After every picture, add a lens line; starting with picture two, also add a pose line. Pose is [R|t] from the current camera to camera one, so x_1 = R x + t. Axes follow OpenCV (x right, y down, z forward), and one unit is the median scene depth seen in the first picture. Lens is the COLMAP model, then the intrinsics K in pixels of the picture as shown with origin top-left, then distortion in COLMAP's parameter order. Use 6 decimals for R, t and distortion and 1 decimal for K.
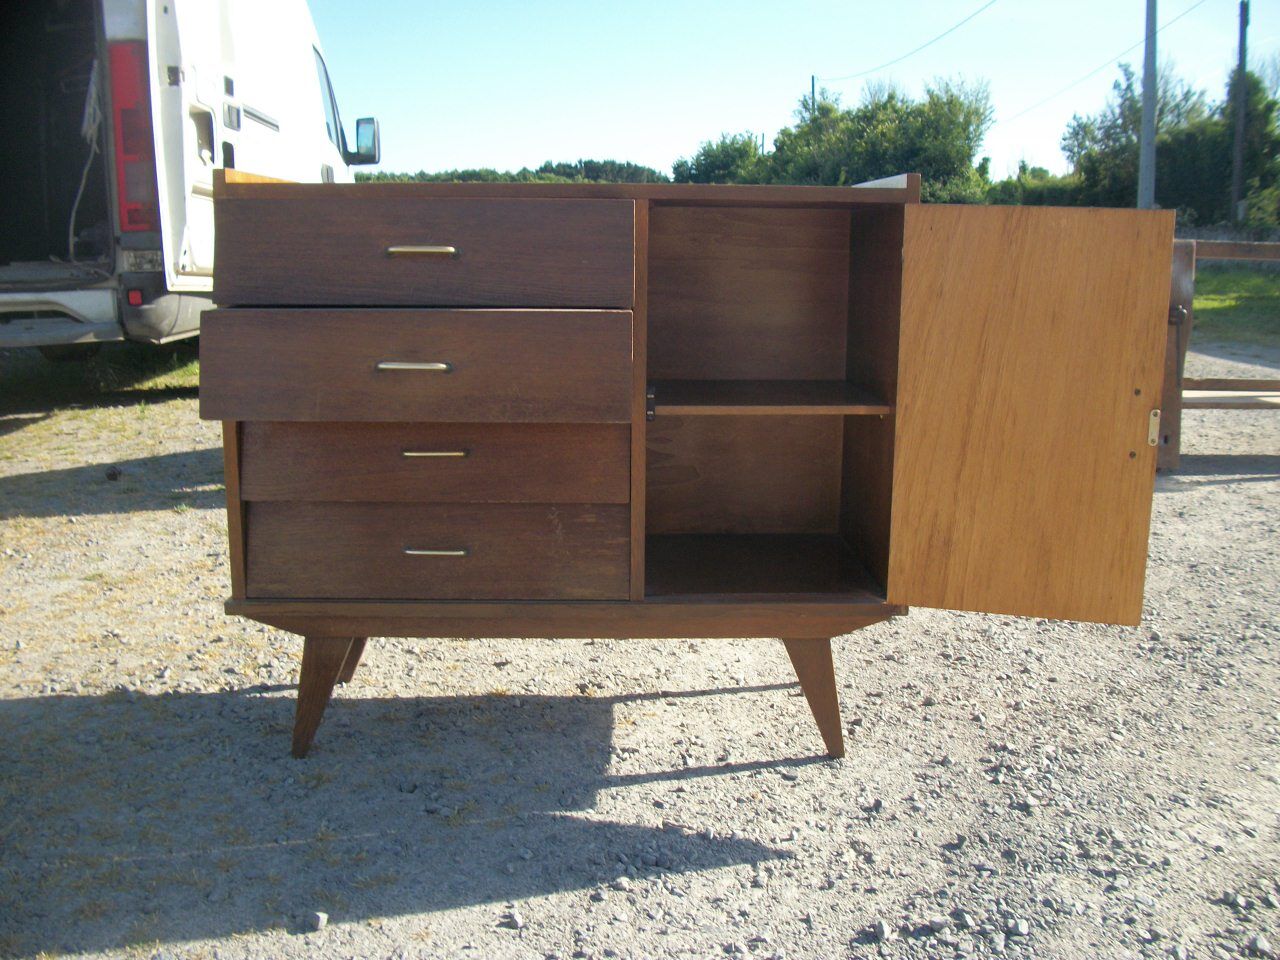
lens RADIAL K [[1222.5, 0, 662.1], [0, 1222.5, 477.5], [0, 0, 1]] dist [-0.139814, 0.067024]
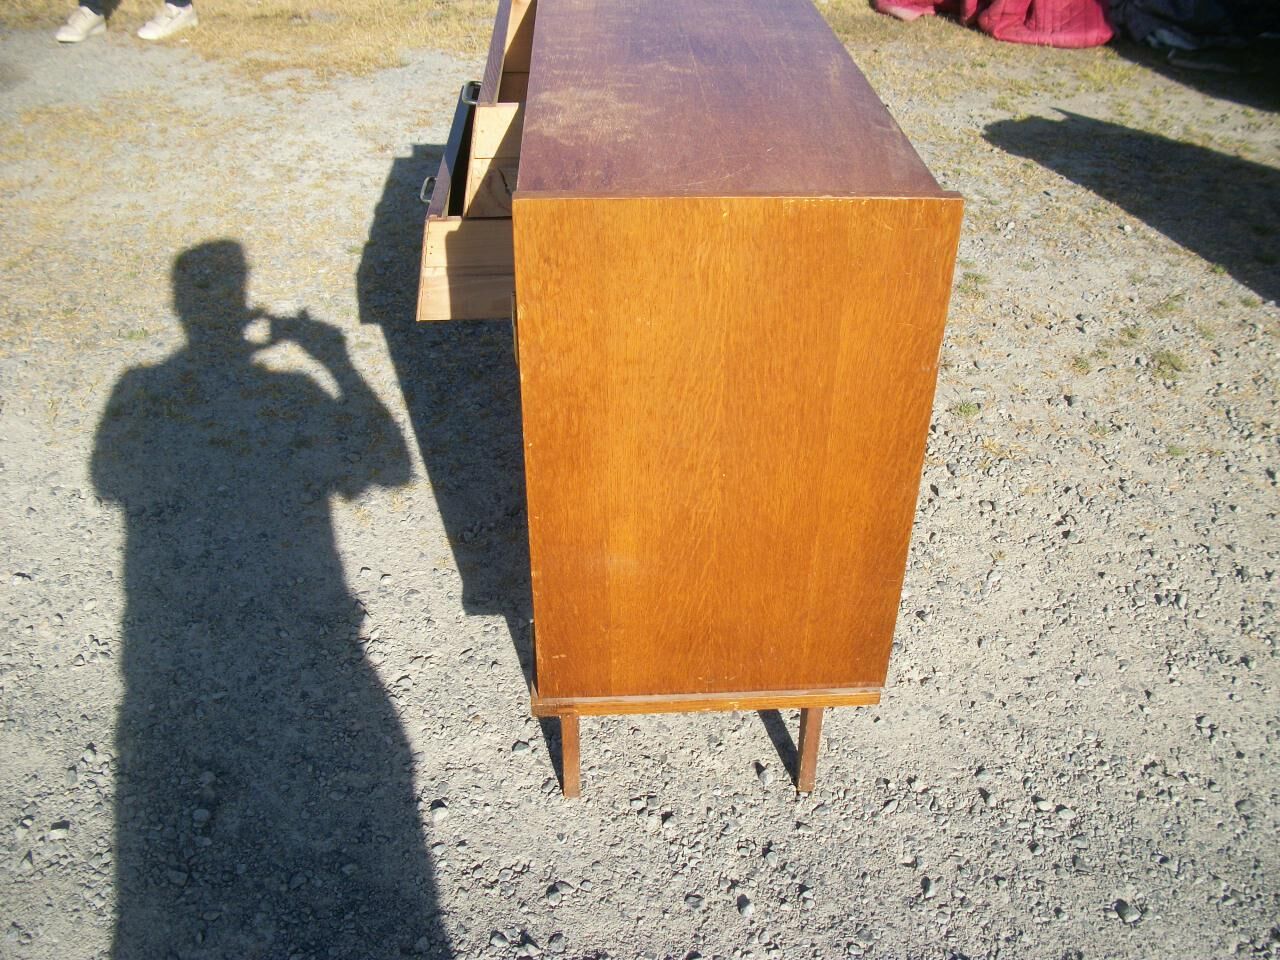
lens RADIAL K [[1219.7, 0, 670.1], [0, 1219.7, 478.9], [0, 0, 1]] dist [-0.119480, 0.036413]
pose [[0.028060, 0.564584, -0.824898, 0.611870], [-0.211714, 0.809859, 0.547089, -0.369423], [0.976929, 0.159291, 0.142255, 0.750108]]
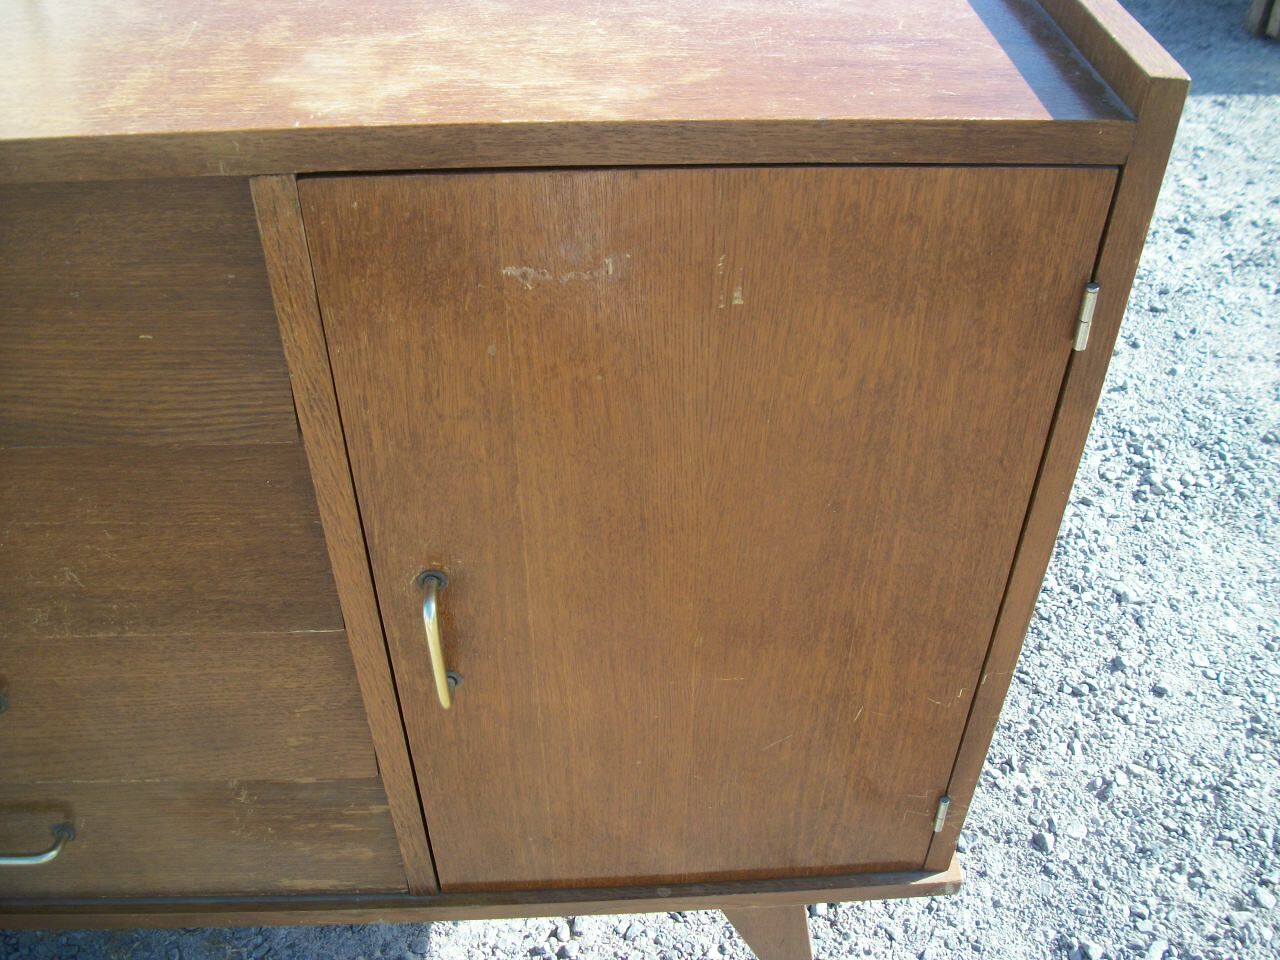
lens RADIAL K [[1222.5, 0, 662.1], [0, 1222.5, 477.5], [0, 0, 1]] dist [-0.139814, 0.067024]
pose [[0.999769, -0.010069, 0.019010, 0.054789], [-0.000793, 0.865858, 0.500290, -0.231324], [-0.021497, -0.500189, 0.865649, 0.514619]]
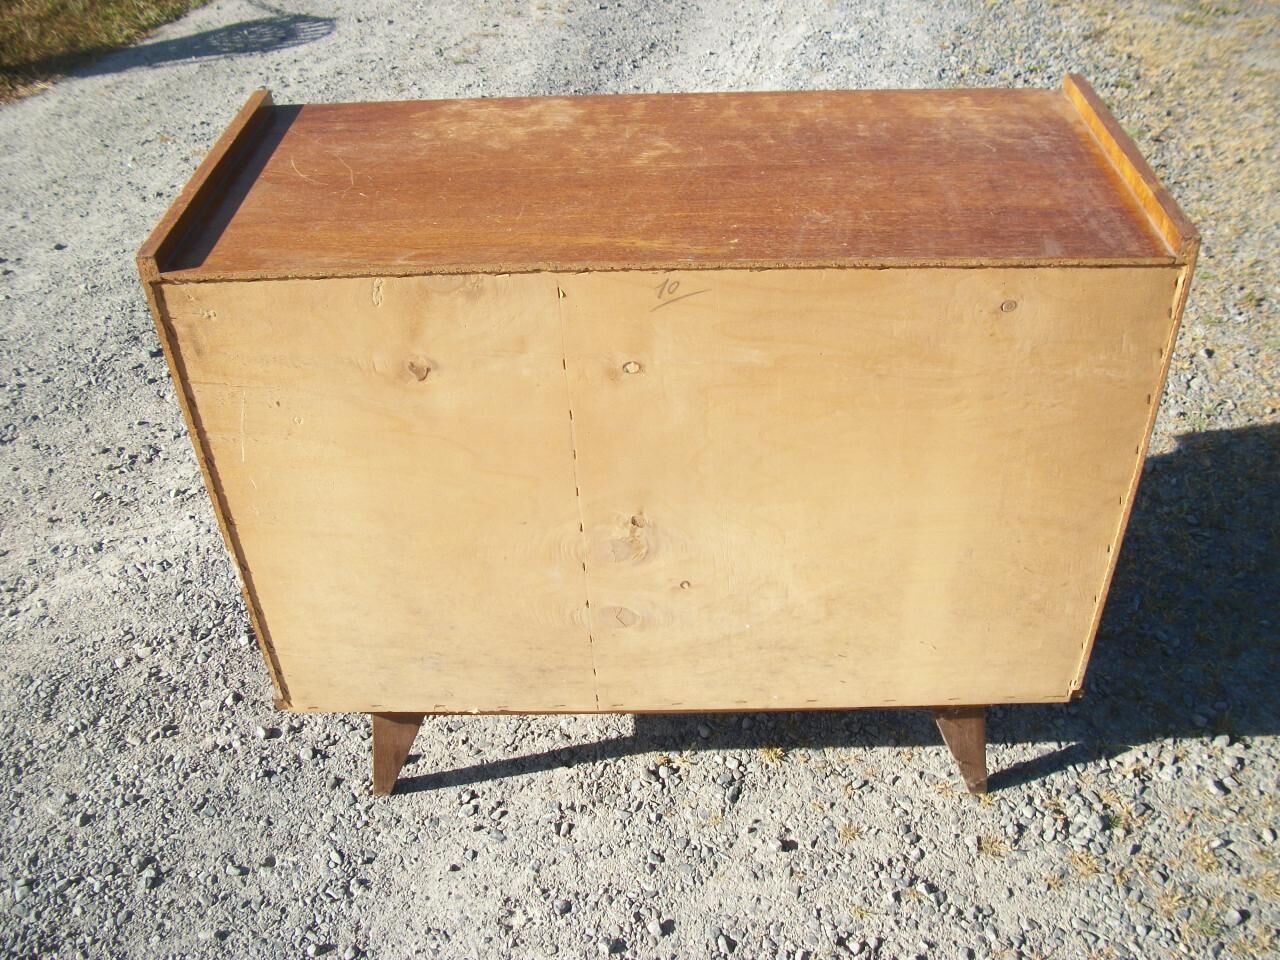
lens RADIAL K [[1219.7, 0, 670.1], [0, 1219.7, 478.9], [0, 0, 1]] dist [-0.119480, 0.036413]
pose [[-0.999233, -0.015976, 0.035741, -0.084940], [0.017023, 0.644827, 0.764139, -0.527147], [-0.035255, 0.764162, -0.644060, 1.289119]]
